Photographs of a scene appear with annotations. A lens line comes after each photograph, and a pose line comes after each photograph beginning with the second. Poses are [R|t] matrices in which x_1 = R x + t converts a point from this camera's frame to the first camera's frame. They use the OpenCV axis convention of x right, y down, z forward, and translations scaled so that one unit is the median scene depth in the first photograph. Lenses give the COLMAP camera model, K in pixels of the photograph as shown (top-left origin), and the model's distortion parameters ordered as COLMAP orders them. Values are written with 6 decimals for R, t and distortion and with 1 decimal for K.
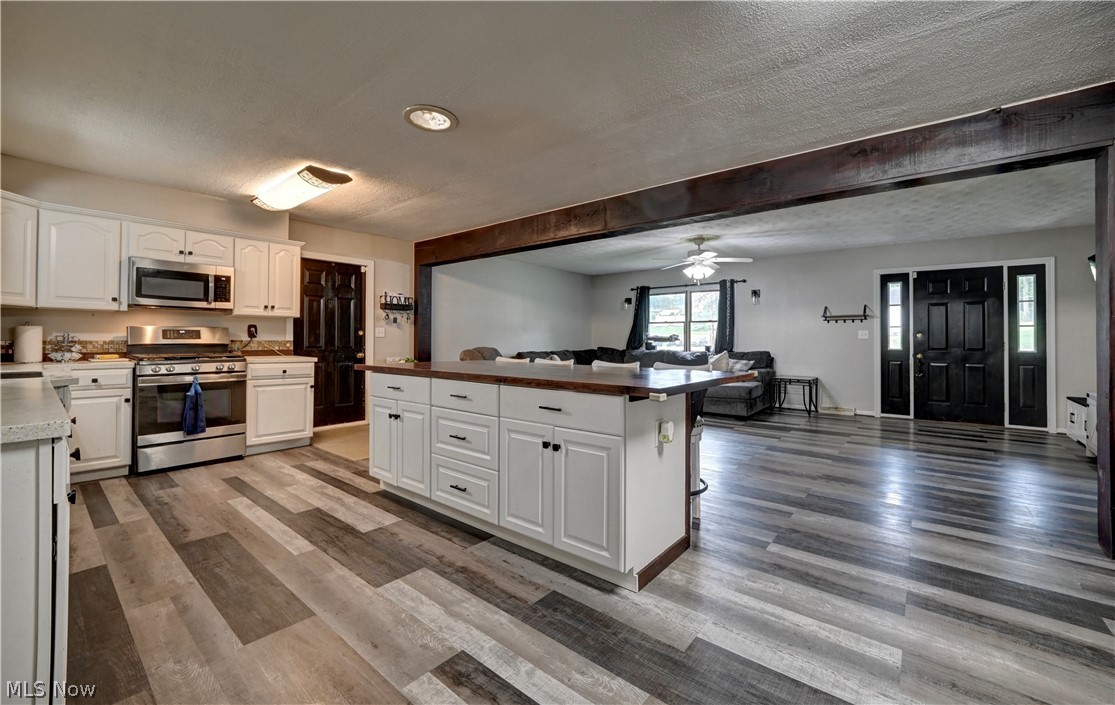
lens RADIAL K [[454.5, 0, 561.1], [0, 454.5, 337.4], [0, 0, 1]] dist [-0.015222, 0.001398]
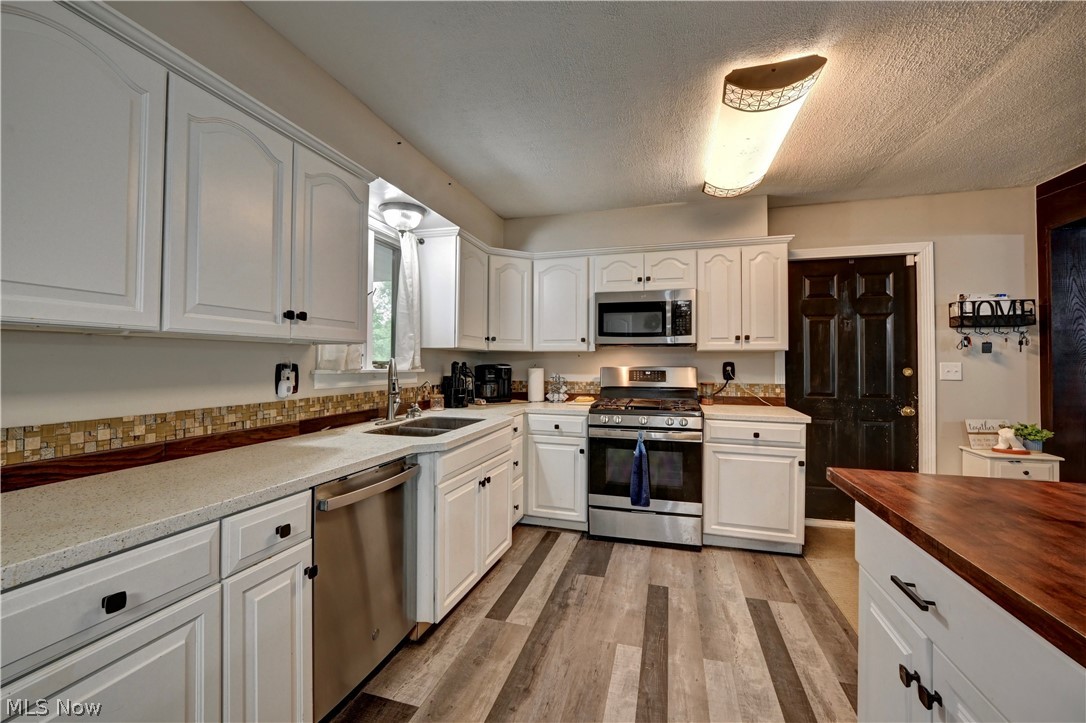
lens RADIAL K [[447.1, 0, 534.7], [0, 447.1, 354.9], [0, 0, 1]] dist [-0.014058, 0.000076]
pose [[0.376461, -0.017269, -0.926271, -0.099681], [0.004485, 0.999849, -0.016818, -0.023810], [0.926421, 0.002177, 0.376482, 0.345896]]
